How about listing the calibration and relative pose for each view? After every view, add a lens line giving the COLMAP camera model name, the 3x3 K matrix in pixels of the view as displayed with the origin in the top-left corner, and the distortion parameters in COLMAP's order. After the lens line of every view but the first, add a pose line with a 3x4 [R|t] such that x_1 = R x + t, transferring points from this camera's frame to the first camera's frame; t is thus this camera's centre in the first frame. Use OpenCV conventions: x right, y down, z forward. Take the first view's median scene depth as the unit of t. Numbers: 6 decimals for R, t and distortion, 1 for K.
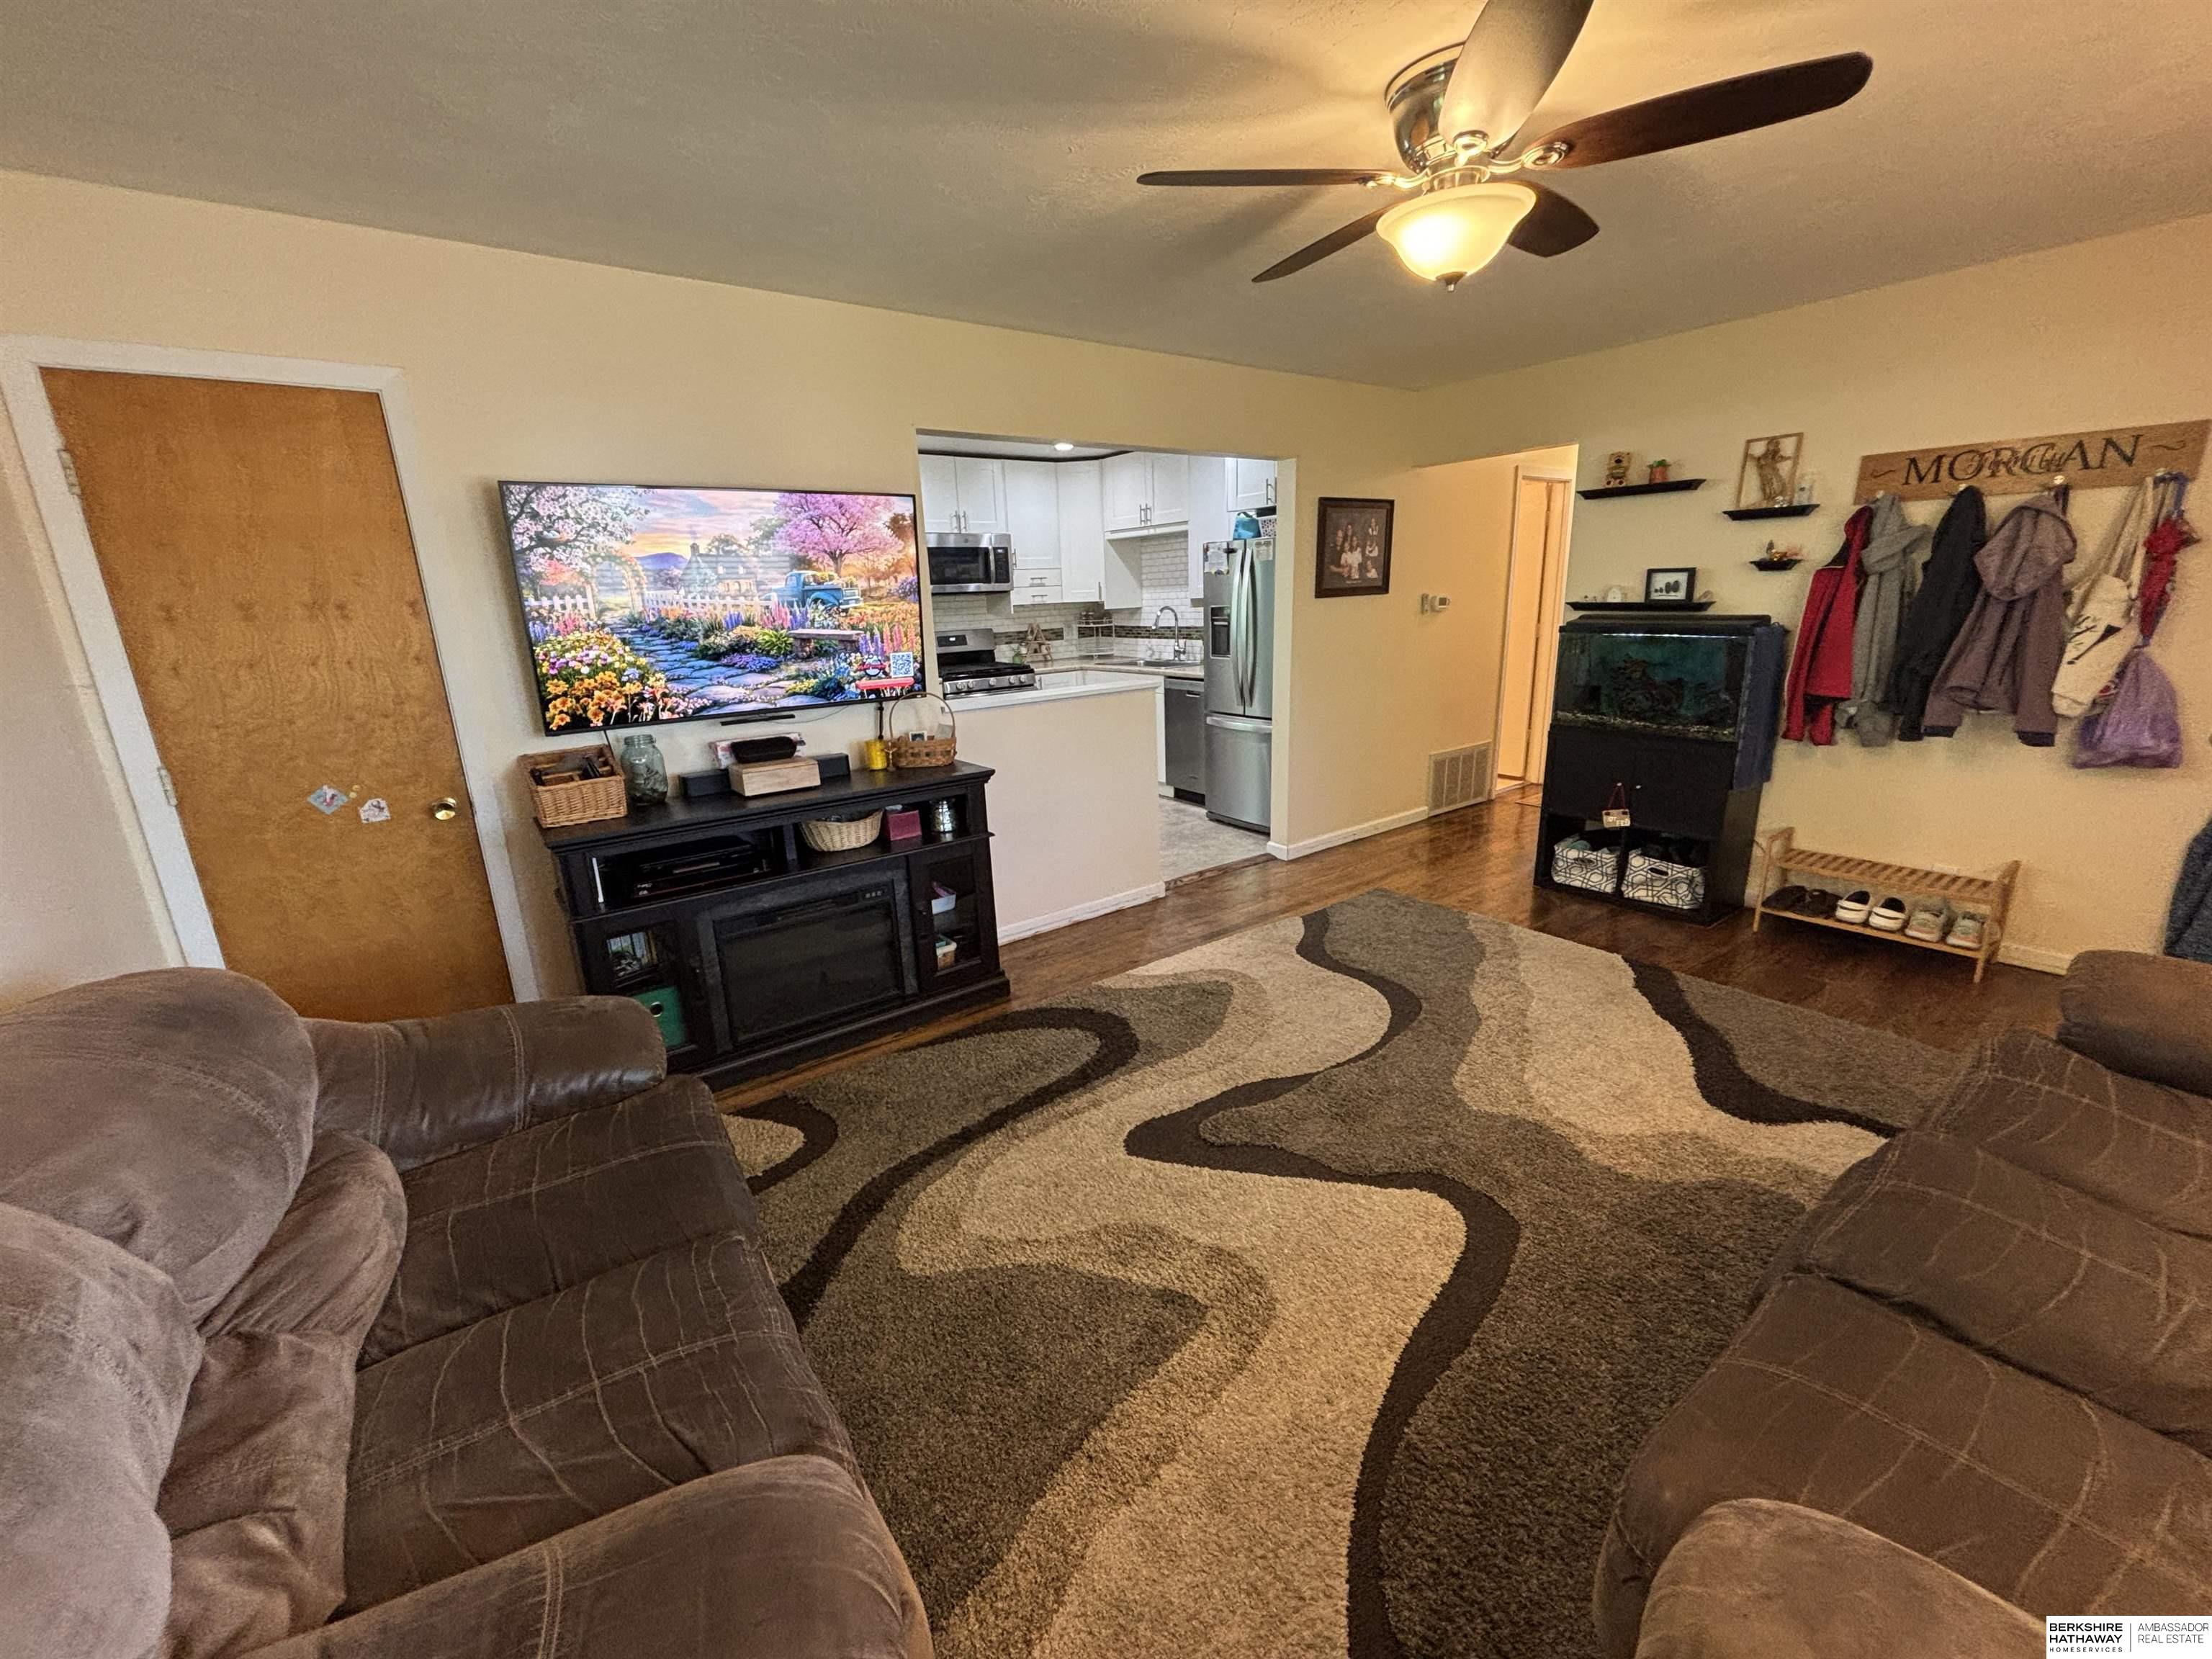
lens RADIAL K [[888.7, 0, 1112.1], [0, 888.7, 829.8], [0, 0, 1]] dist [0.011381, -0.004569]
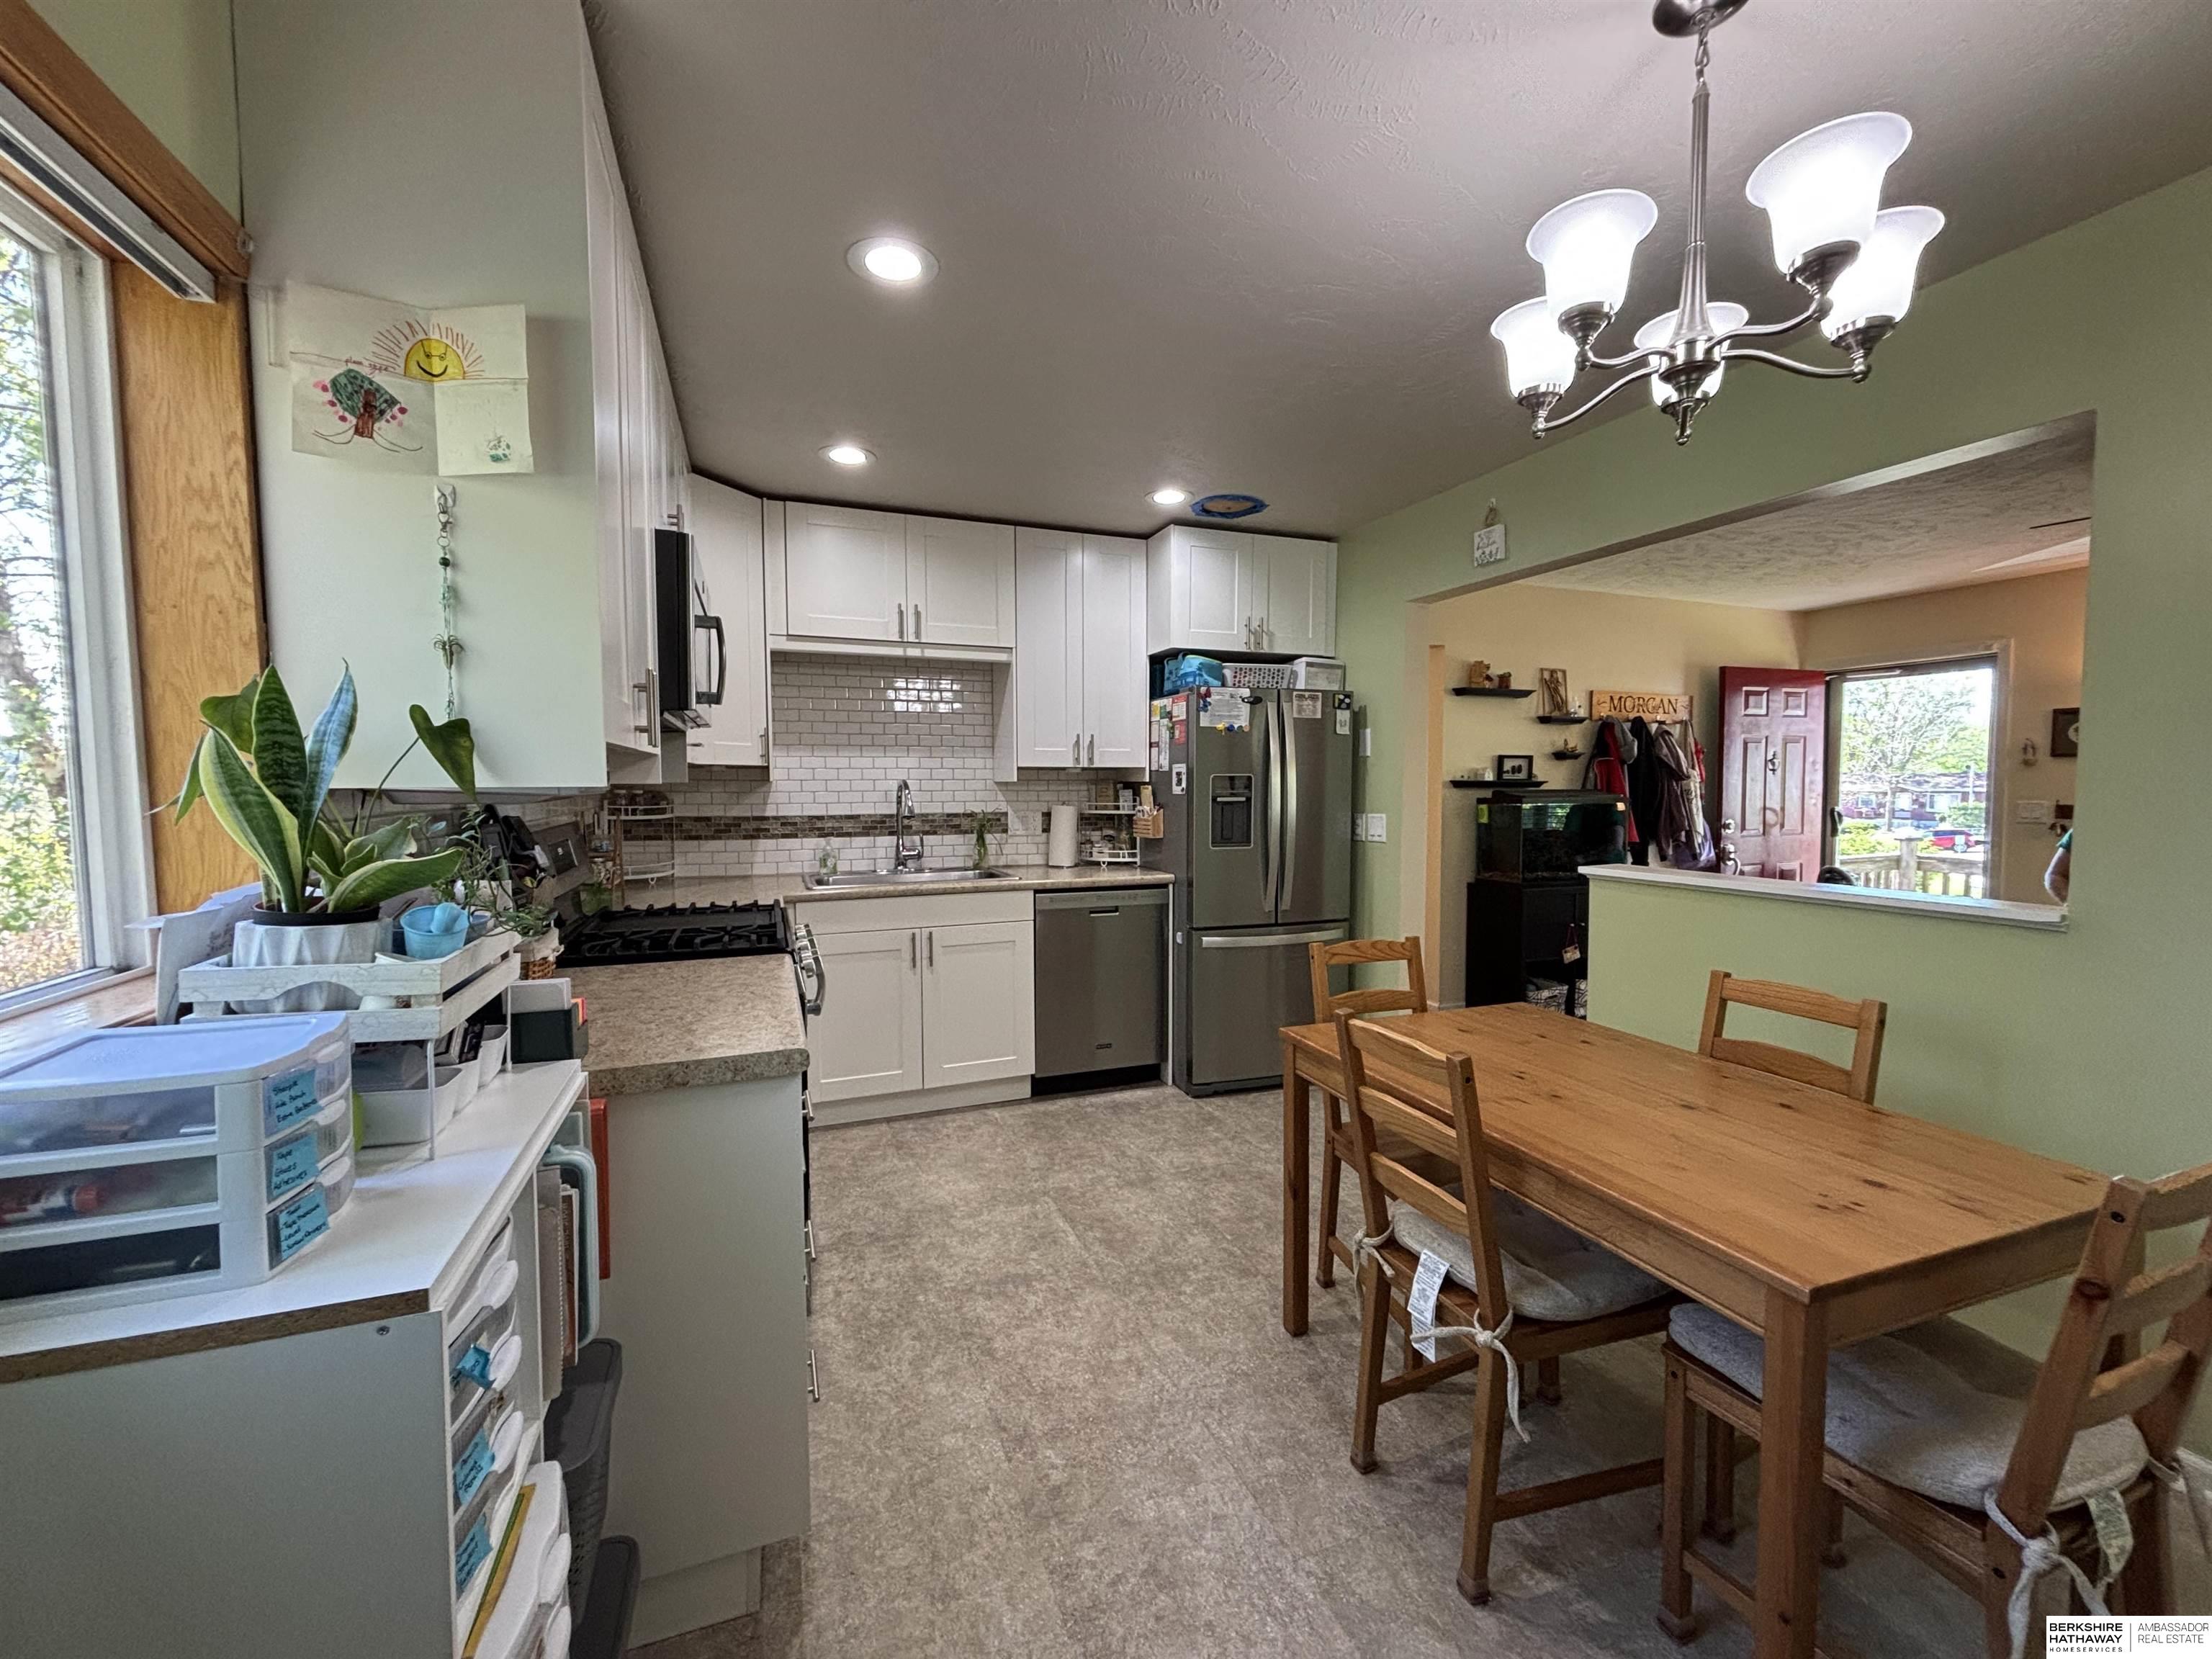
lens RADIAL K [[888.7, 0, 1093.5], [0, 888.7, 821.0], [0, 0, 1]] dist [0.011381, -0.004569]
pose [[0.285458, -0.005244, 0.958377, -0.837341], [0.242777, 0.967765, -0.067017, -0.287197], [-0.927132, 0.251802, 0.277529, 1.344975]]
